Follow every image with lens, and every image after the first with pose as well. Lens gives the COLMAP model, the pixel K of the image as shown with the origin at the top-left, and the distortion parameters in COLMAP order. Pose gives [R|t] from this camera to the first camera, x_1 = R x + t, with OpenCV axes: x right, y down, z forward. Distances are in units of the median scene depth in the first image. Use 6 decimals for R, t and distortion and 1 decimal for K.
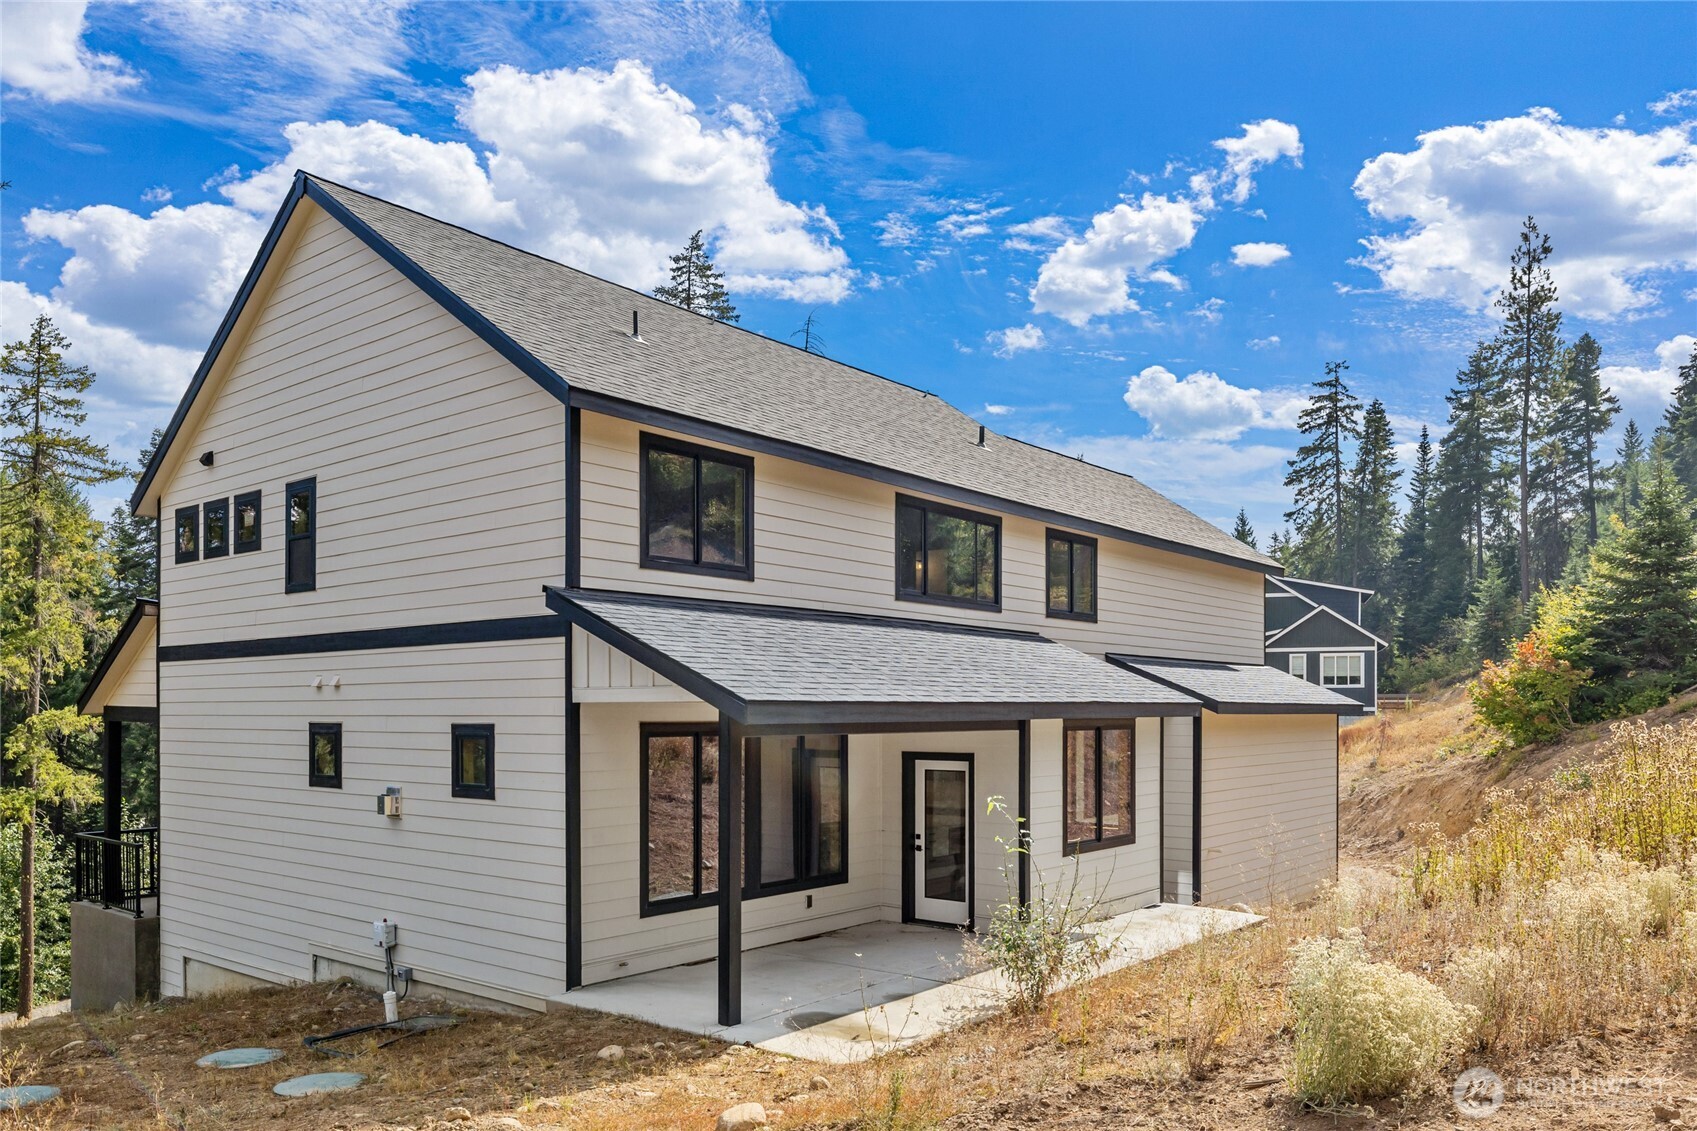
lens RADIAL K [[1205.4, 0, 848.5], [0, 1205.4, 565.5], [0, 0, 1]] dist [-0.001870, -0.001124]
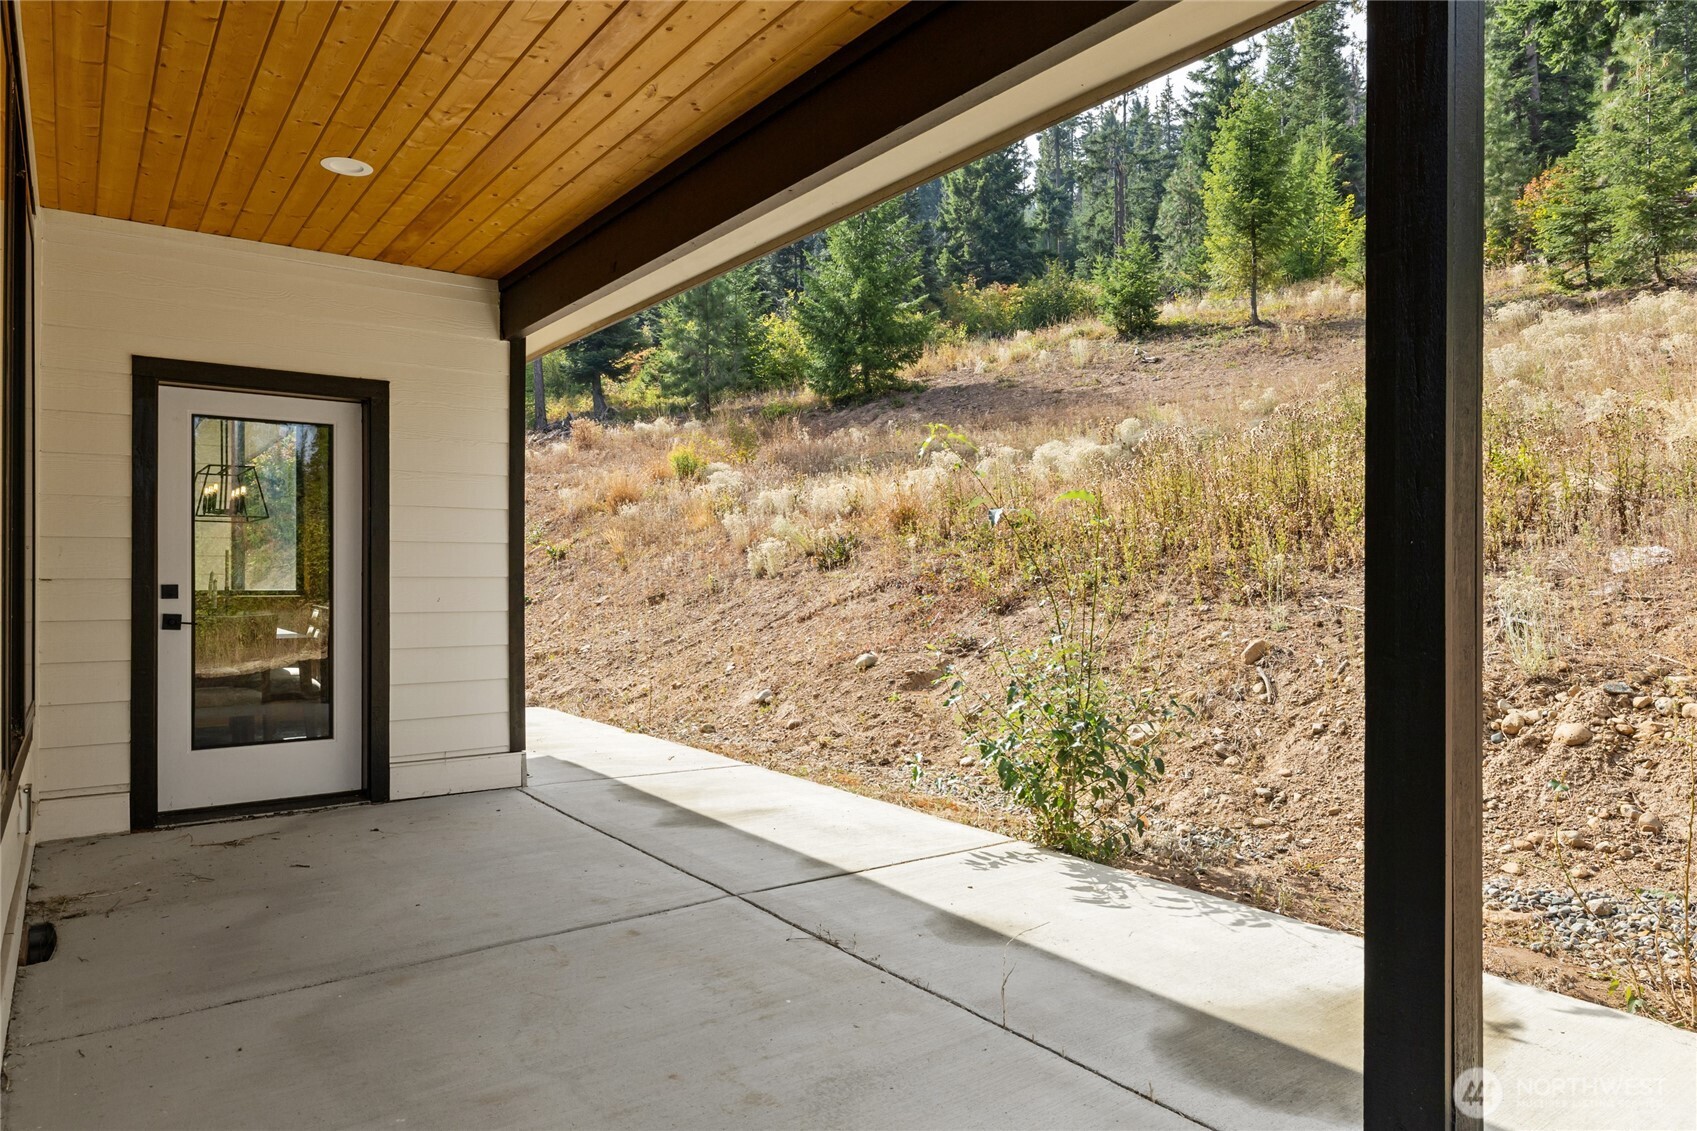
lens RADIAL K [[1041.0, 0, 848.5], [0, 1041.0, 565.5], [0, 0, 1]] dist [0.000462, 0.000209]
pose [[0.247741, 0.007114, 0.968800, -0.322162], [-0.117138, 0.992857, 0.022664, 0.302930], [-0.961719, -0.119098, 0.246805, 1.181602]]
